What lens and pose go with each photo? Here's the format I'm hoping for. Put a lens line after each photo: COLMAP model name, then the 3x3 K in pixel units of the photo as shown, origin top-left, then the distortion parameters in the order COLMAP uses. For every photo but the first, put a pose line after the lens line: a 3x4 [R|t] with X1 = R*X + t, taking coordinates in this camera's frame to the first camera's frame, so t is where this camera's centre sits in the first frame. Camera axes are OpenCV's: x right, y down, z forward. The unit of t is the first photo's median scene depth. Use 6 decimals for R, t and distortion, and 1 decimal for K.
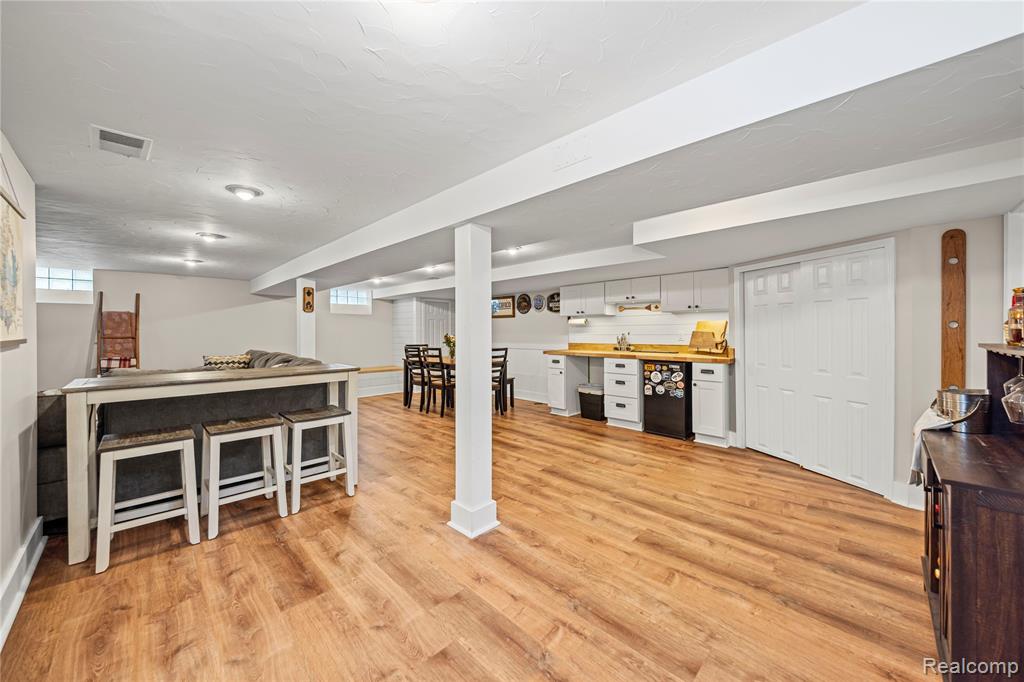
lens RADIAL K [[372.4, 0, 511.8], [0, 372.4, 333.0], [0, 0, 1]] dist [-0.009368, -0.000150]
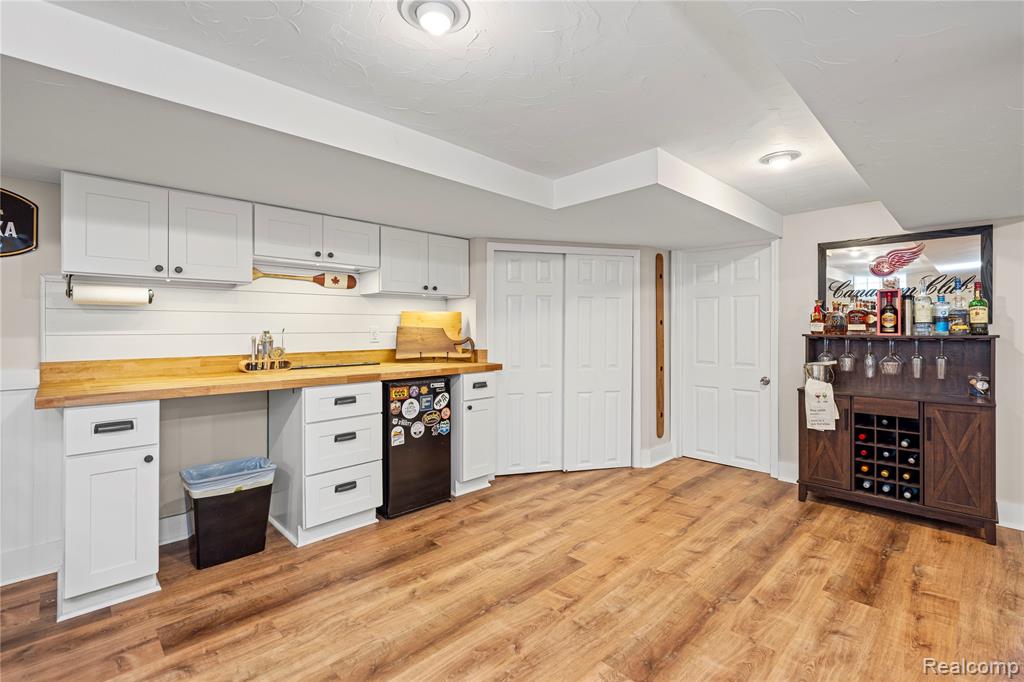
lens RADIAL K [[461.4, 0, 513.0], [0, 461.4, 328.0], [0, 0, 1]] dist [-0.002571, -0.001063]
pose [[0.013081, 0.004768, 0.999903, -0.305455], [0.002599, 0.999985, -0.004802, 0.002070], [-0.999911, 0.002662, 0.013069, 0.867414]]
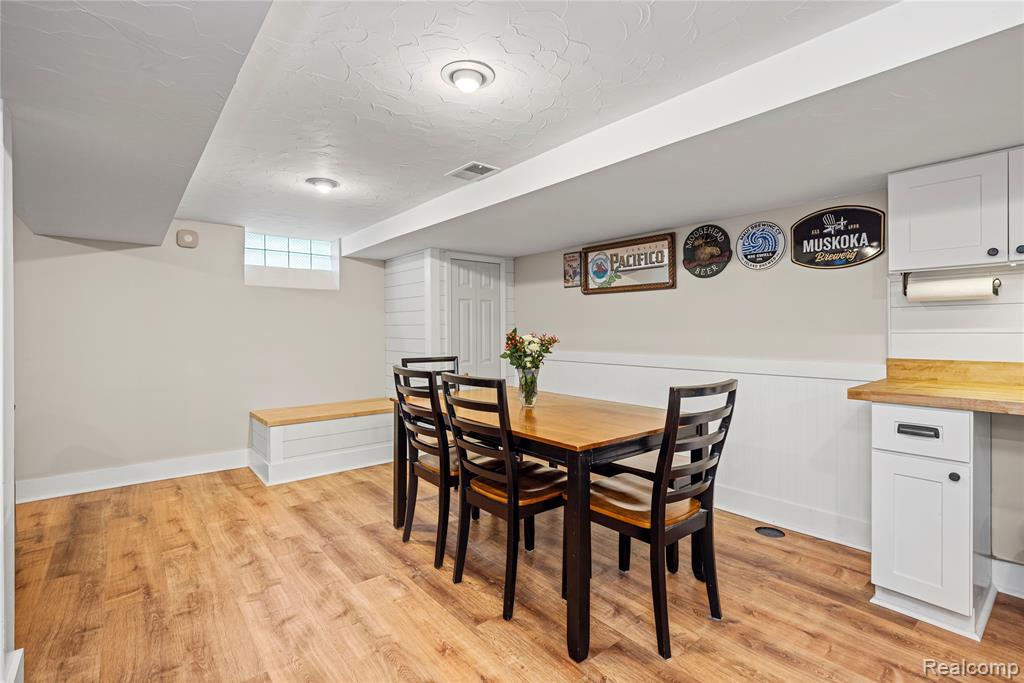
lens RADIAL K [[475.0, 0, 510.4], [0, 475.0, 329.9], [0, 0, 1]] dist [0.001523, -0.000313]
pose [[0.994666, -0.001405, -0.103136, -0.183816], [0.001316, 0.999999, -0.000932, 0.002900], [0.103137, 0.000791, 0.994667, 0.788406]]
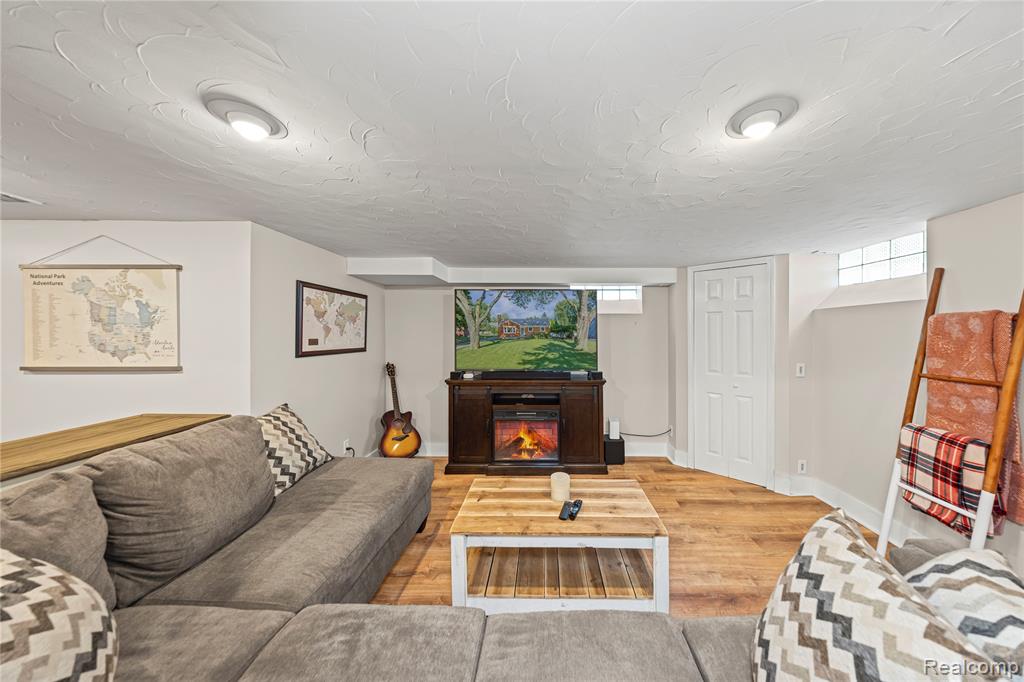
lens RADIAL K [[309.4, 0, 540.6], [0, 309.4, 331.6], [0, 0, 1]] dist [-0.001590, -0.000002]
pose [[-0.714365, 0.003244, -0.699765, -0.640702], [-0.001549, 0.999979, 0.006217, -0.048249], [0.699771, 0.005525, -0.714346, 1.115583]]
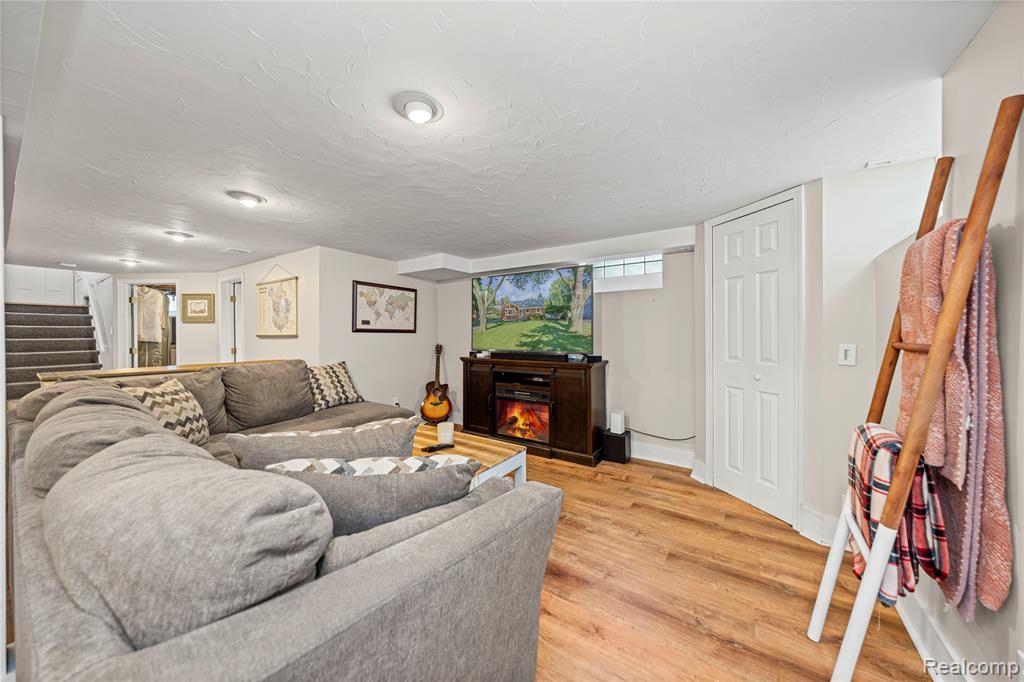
lens RADIAL K [[351.1, 0, 511.8], [0, 351.1, 334.3], [0, 0, 1]] dist [-0.000577, -0.000102]
pose [[-0.982147, 0.007849, -0.187954, -0.947339], [0.006233, 0.999938, 0.009184, 0.000136], [0.188014, 0.007848, -0.982135, 1.405037]]
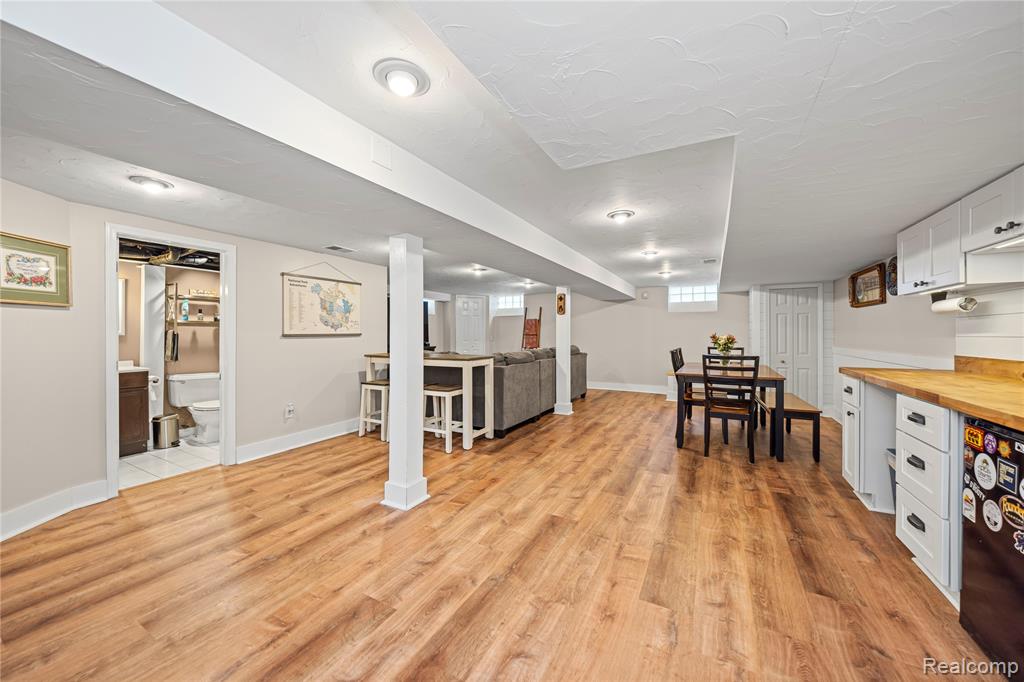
lens RADIAL K [[372.4, 0, 511.8], [0, 372.4, 333.0], [0, 0, 1]] dist [-0.009368, -0.000150]
pose [[0.283877, 0.002680, -0.958857, 0.590773], [-0.002306, 0.999995, 0.002112, 0.001008], [0.958858, 0.001611, 0.283881, 0.544332]]
